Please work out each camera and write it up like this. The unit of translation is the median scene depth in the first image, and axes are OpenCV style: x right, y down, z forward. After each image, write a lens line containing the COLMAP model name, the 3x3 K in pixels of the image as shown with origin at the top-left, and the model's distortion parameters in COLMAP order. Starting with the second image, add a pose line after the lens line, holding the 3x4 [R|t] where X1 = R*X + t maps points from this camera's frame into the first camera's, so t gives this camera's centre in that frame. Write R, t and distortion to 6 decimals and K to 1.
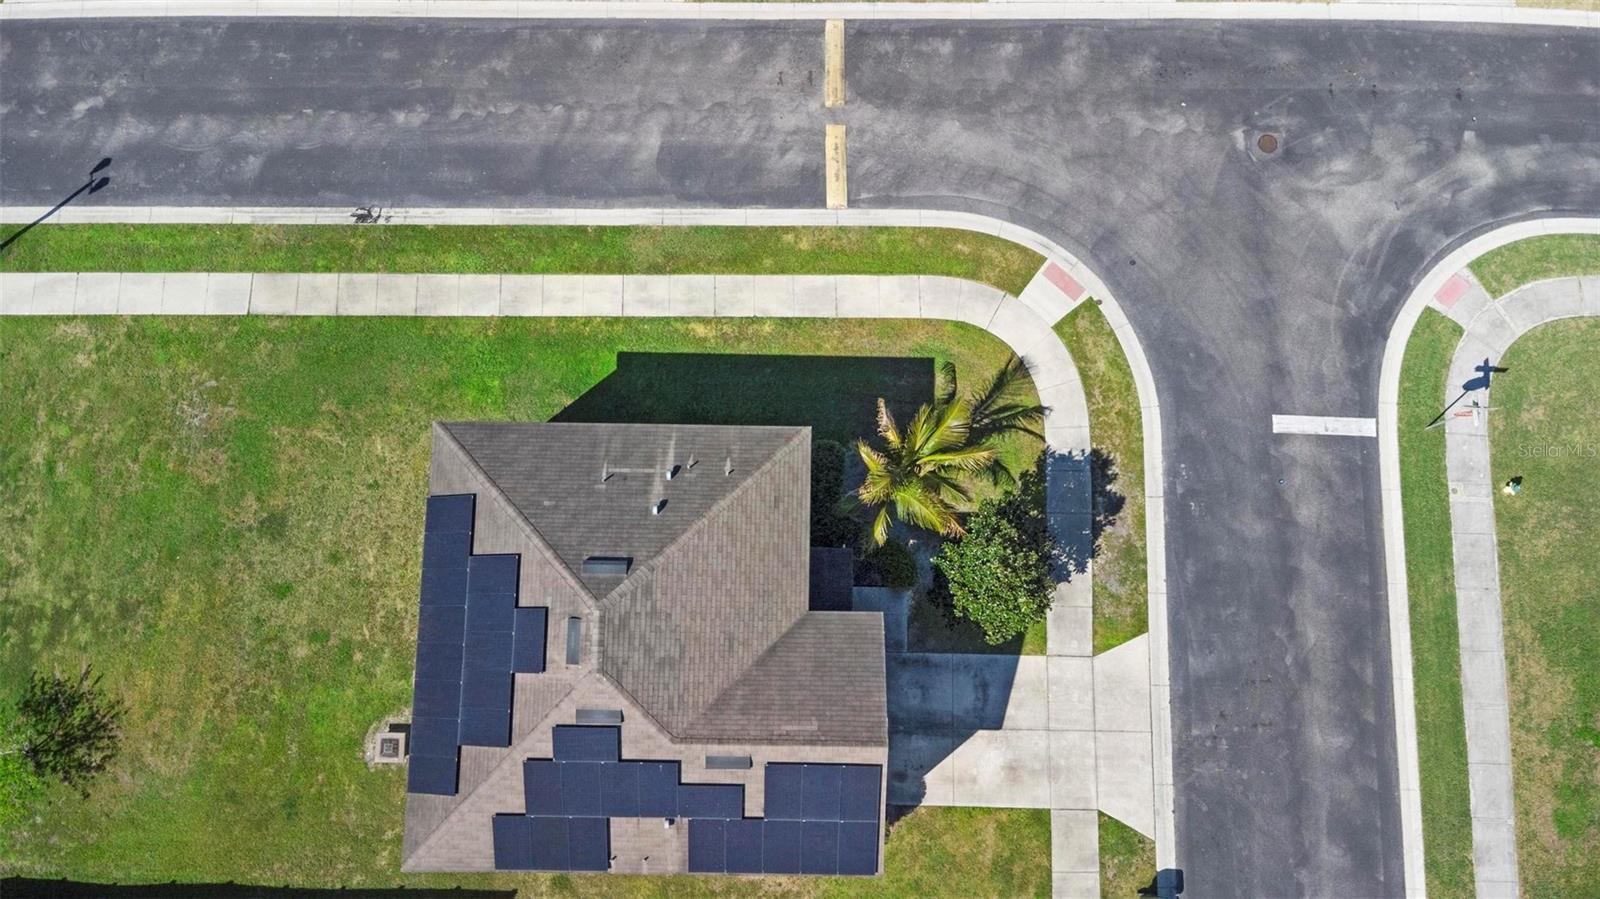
lens RADIAL K [[1168.2, 0, 787.0], [0, 1168.2, 447.4], [0, 0, 1]] dist [0.020816, -0.014437]
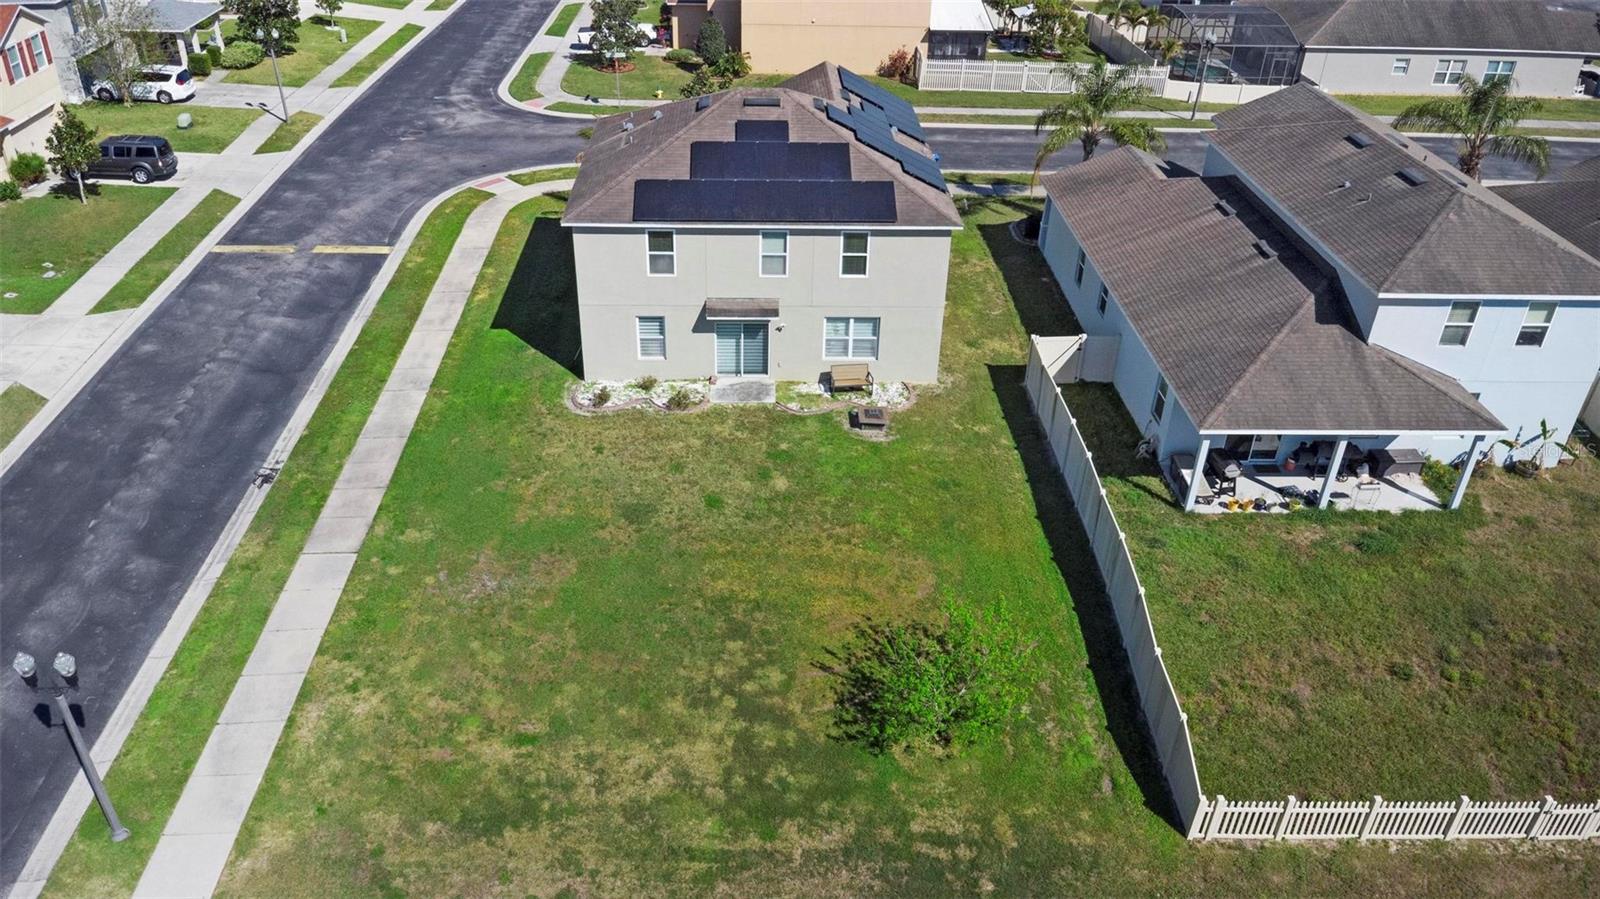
lens RADIAL K [[1168.2, 0, 804.9], [0, 1168.2, 413.2], [0, 0, 1]] dist [0.020816, -0.014437]
pose [[-0.061806, -0.516218, 0.854224, -1.100305], [0.979398, 0.133486, 0.151531, 0.046886], [-0.192250, 0.845991, 0.497333, 0.484803]]
